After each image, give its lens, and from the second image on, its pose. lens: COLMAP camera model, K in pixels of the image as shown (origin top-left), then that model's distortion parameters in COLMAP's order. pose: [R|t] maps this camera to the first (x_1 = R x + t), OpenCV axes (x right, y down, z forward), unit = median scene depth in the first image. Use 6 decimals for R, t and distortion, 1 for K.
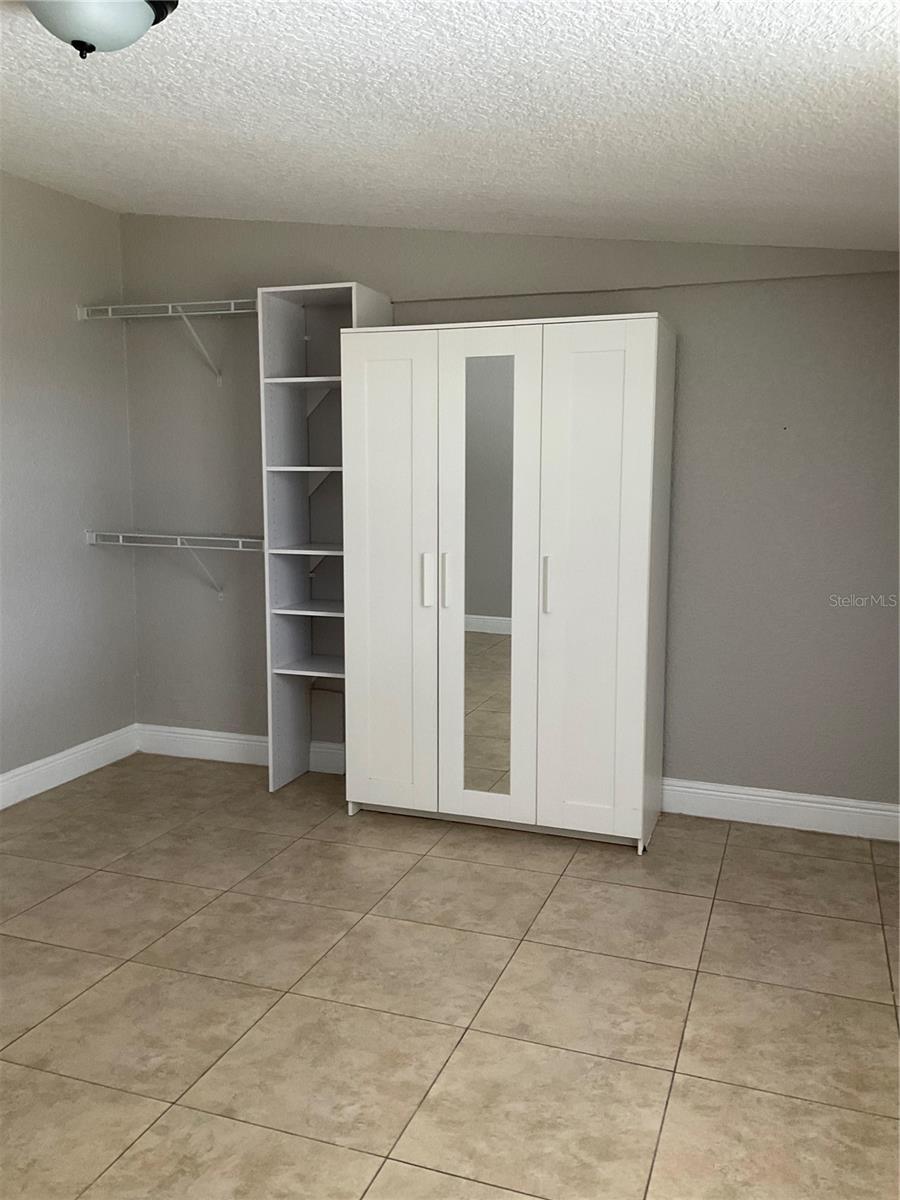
lens RADIAL K [[991.6, 0, 442.4], [0, 991.6, 599.0], [0, 0, 1]] dist [0.069633, -0.132855]
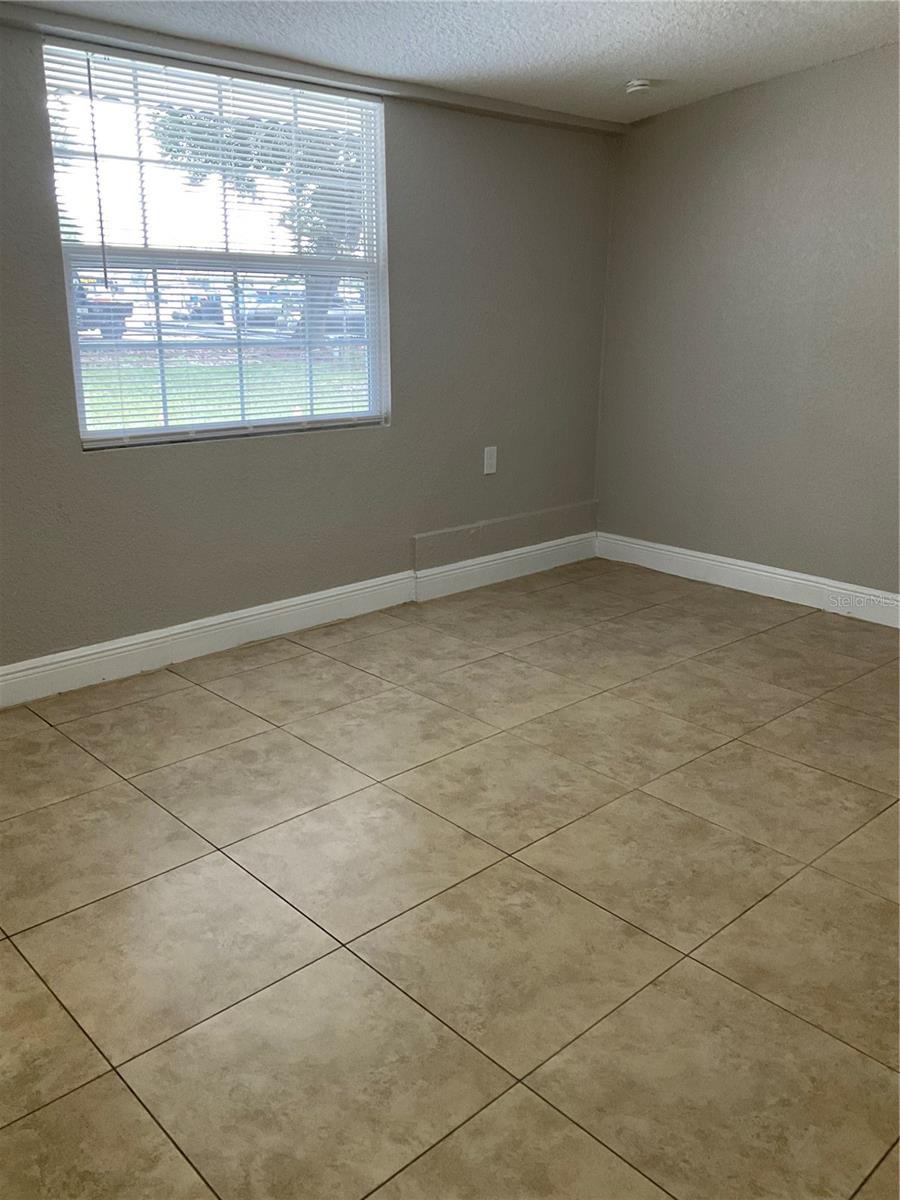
lens RADIAL K [[991.6, 0, 442.4], [0, 991.6, 599.0], [0, 0, 1]] dist [0.069633, -0.132855]
pose [[-0.889809, -0.142500, 0.433514, -0.632454], [0.047627, 0.915805, 0.398789, -0.203464], [-0.453842, 0.375493, -0.808104, 1.793622]]
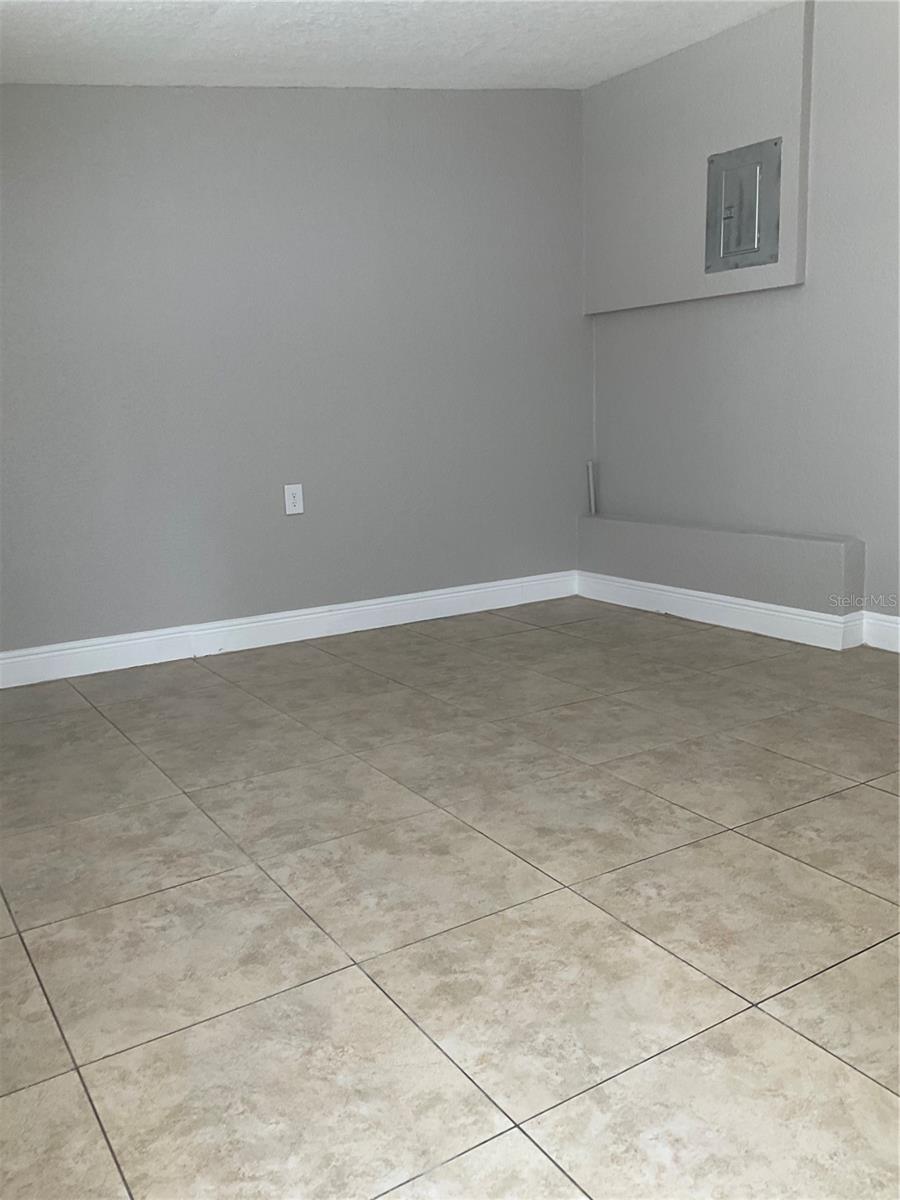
lens RADIAL K [[991.6, 0, 442.4], [0, 991.6, 599.0], [0, 0, 1]] dist [0.069633, -0.132855]
pose [[-0.611533, 0.173251, -0.772018, 0.717370], [-0.071008, 0.959778, 0.271633, -0.015021], [0.788026, 0.220932, -0.574633, 1.300793]]
